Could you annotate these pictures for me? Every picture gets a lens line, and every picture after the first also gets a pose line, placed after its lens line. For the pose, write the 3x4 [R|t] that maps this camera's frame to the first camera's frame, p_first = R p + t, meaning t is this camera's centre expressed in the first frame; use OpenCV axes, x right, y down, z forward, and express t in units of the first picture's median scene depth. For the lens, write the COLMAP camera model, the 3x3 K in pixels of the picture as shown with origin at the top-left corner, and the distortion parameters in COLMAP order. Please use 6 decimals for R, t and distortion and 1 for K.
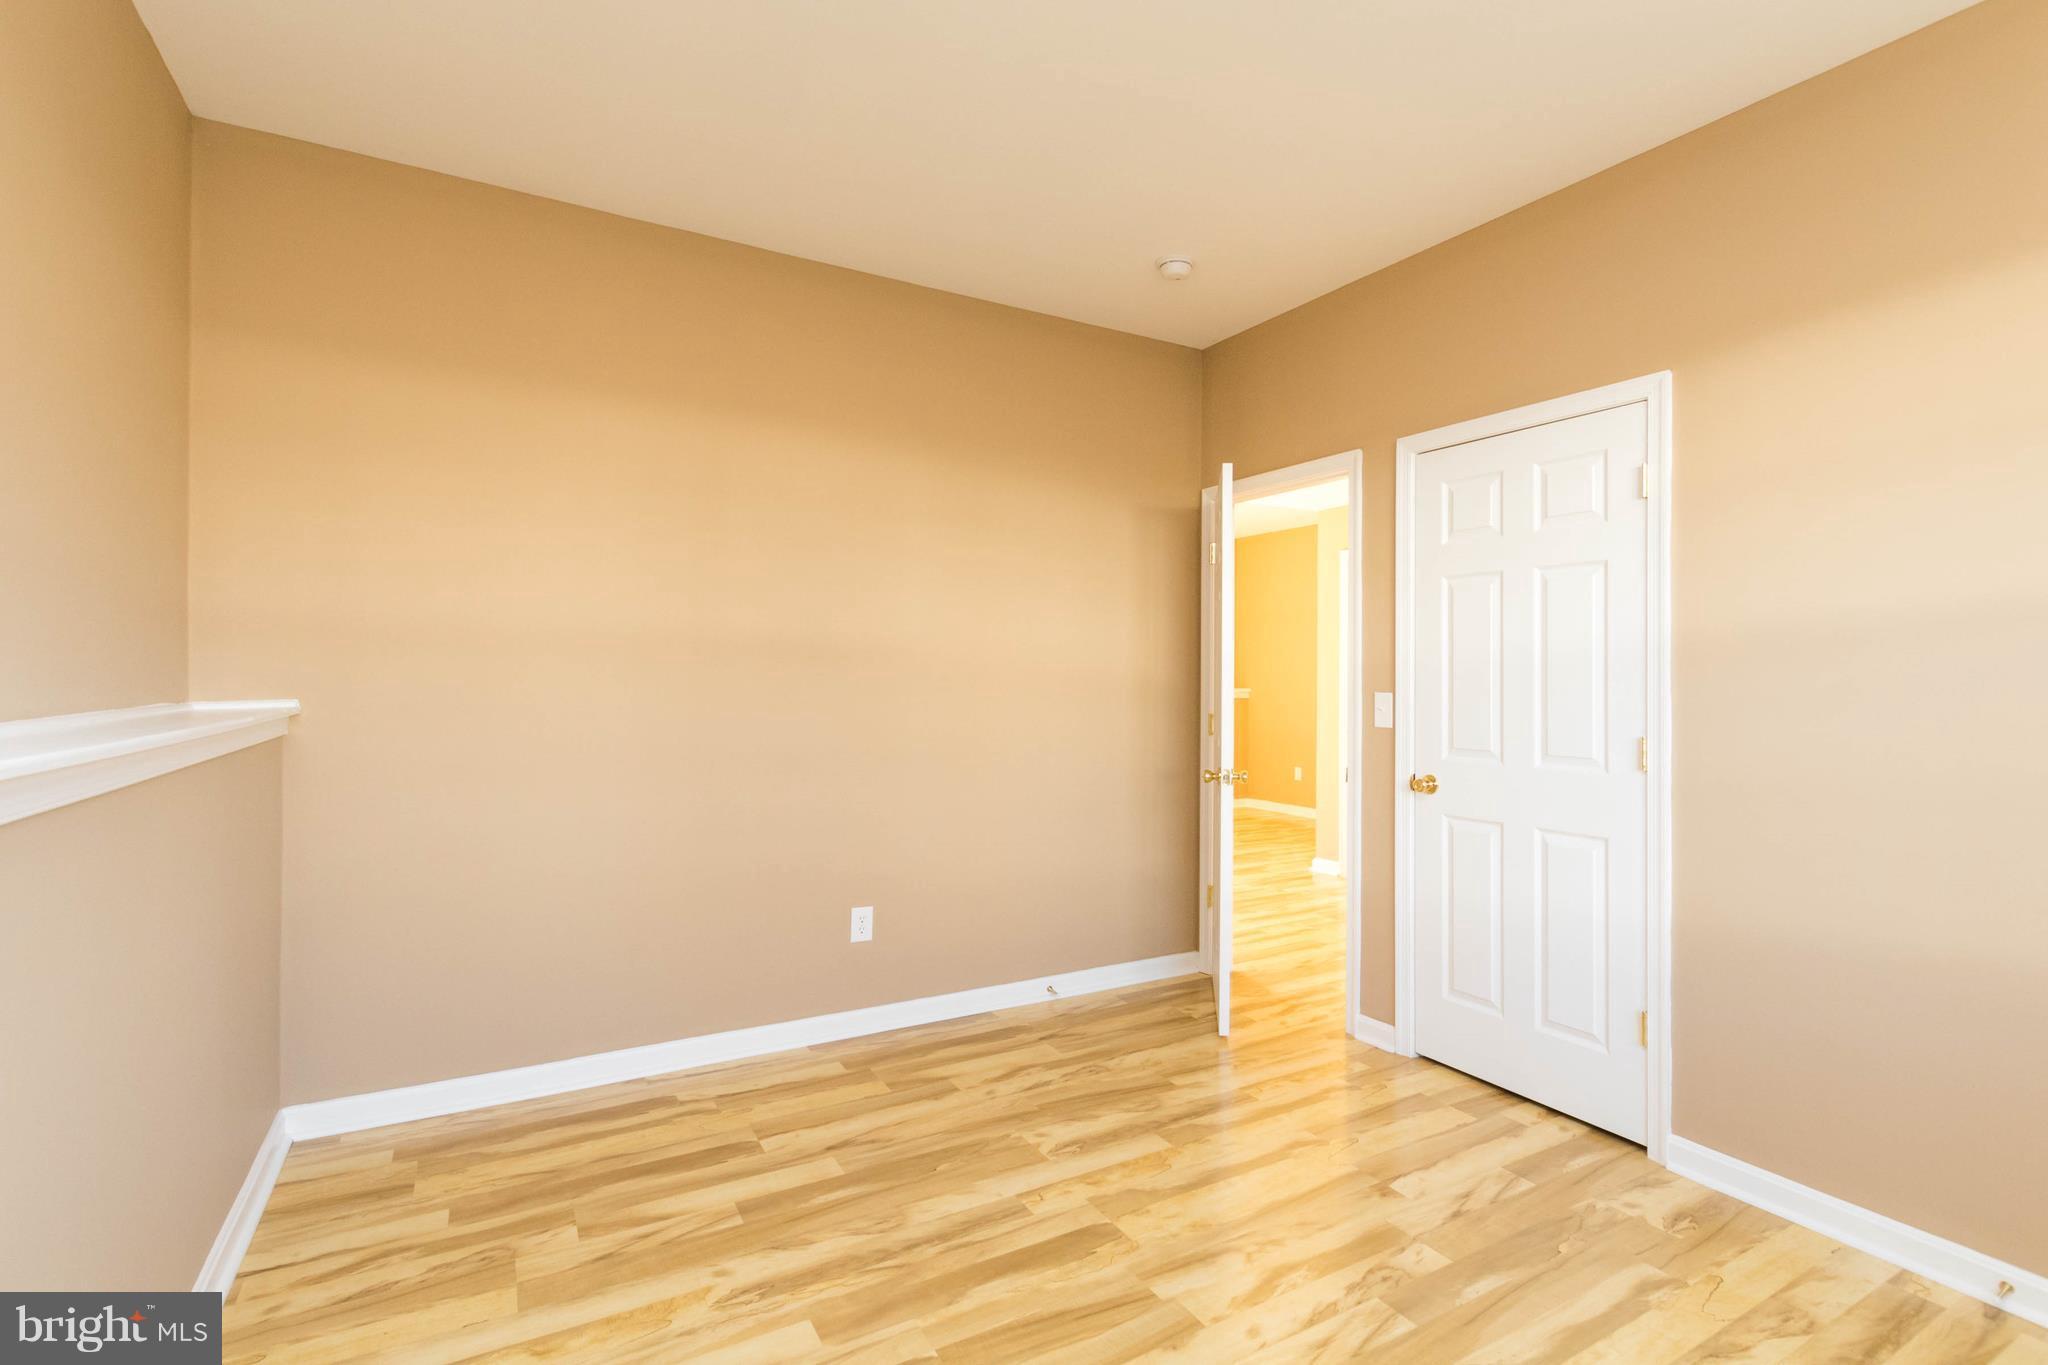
lens RADIAL K [[968.5, 0, 1067.4], [0, 968.5, 670.7], [0, 0, 1]] dist [0.001692, -0.000790]
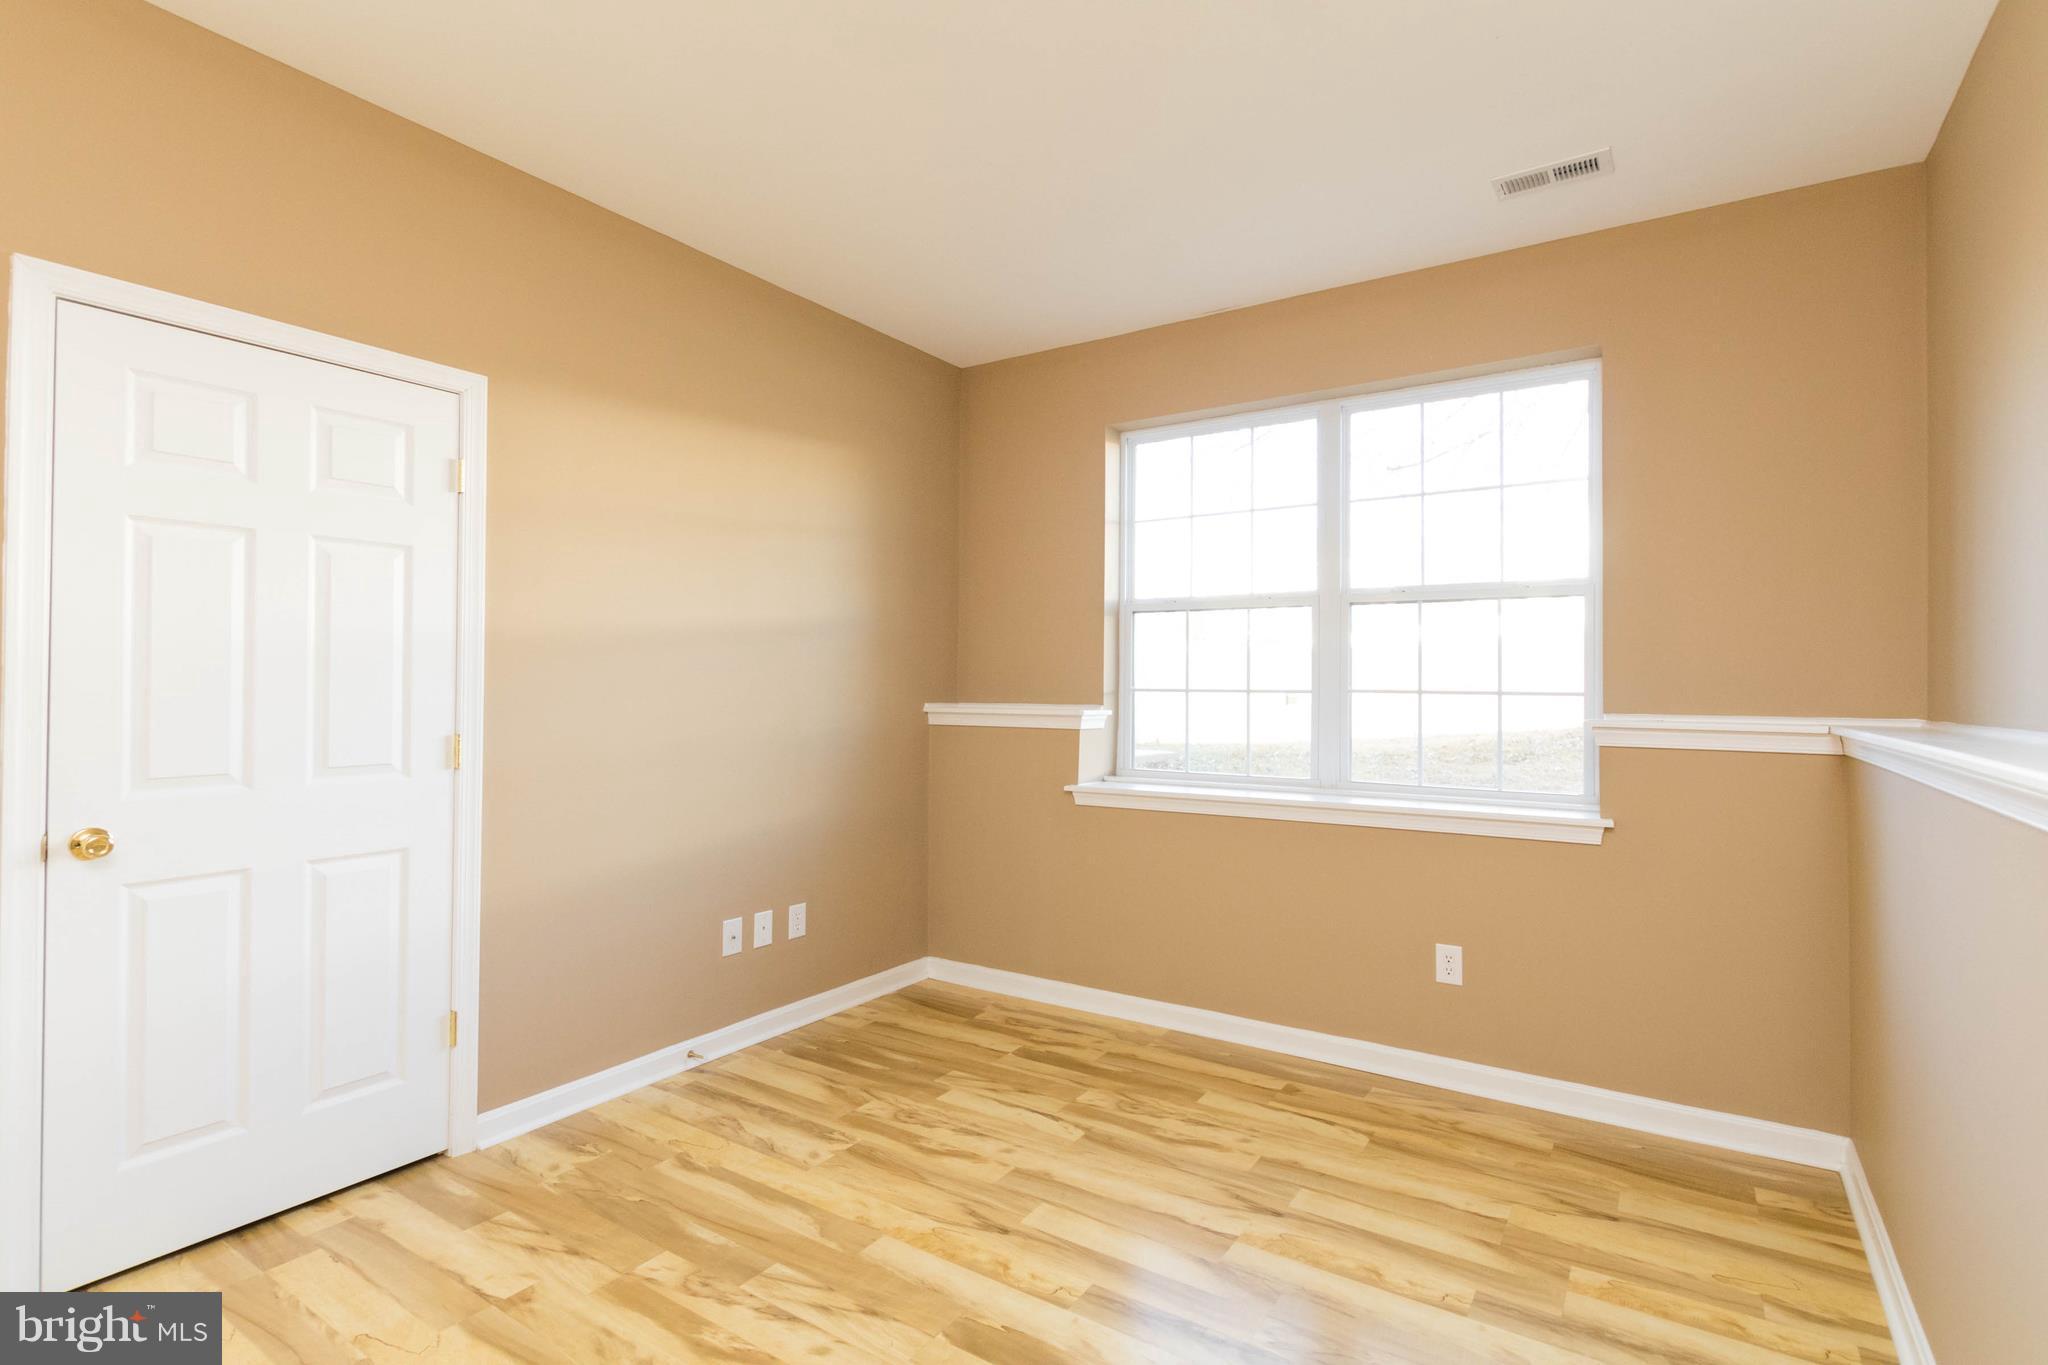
lens RADIAL K [[968.5, 0, 1067.4], [0, 968.5, 670.7], [0, 0, 1]] dist [0.001692, -0.000790]
pose [[-0.452714, 0.002338, 0.891653, -0.604360], [-0.014557, 0.999844, -0.010013, 0.004413], [-0.891537, -0.017513, -0.452609, 0.945164]]
